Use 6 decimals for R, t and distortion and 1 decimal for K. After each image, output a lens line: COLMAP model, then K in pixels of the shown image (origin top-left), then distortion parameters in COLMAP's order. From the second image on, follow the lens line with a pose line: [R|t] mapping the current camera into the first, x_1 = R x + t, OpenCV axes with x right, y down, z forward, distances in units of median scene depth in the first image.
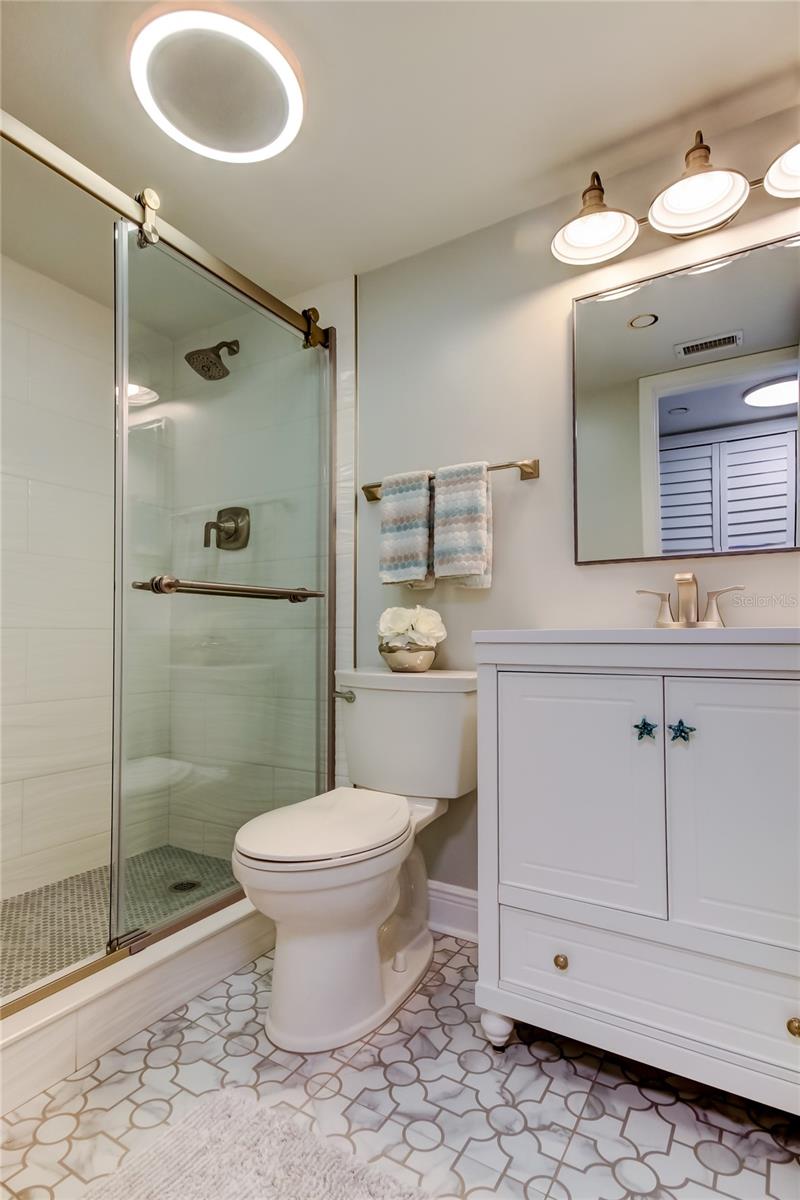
lens RADIAL K [[608.3, 0, 397.7], [0, 608.3, 604.4], [0, 0, 1]] dist [0.019621, -0.000076]
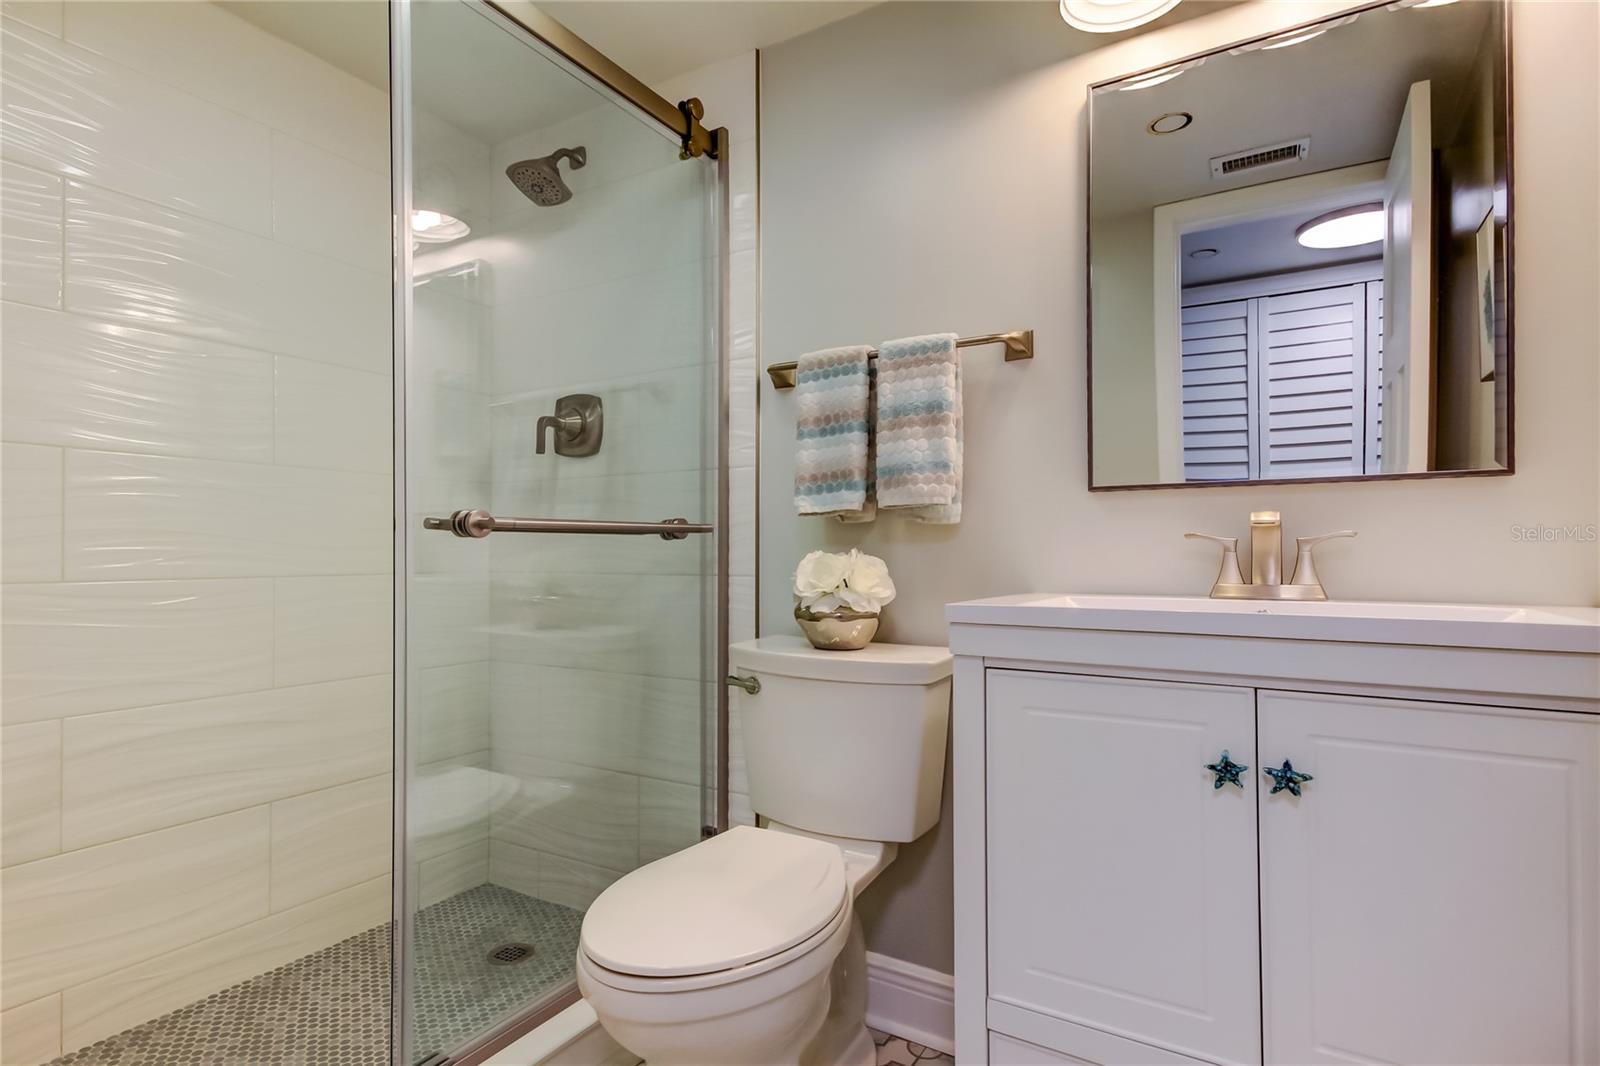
lens RADIAL K [[811.1, 0, 804.8], [0, 811.1, 546.1], [0, 0, 1]] dist [0.019621, -0.000076]
pose [[0.999980, 0.005029, 0.003720, -0.021298], [-0.005186, 0.999040, 0.043489, -0.037250], [-0.003497, -0.043507, 0.999047, 0.094381]]
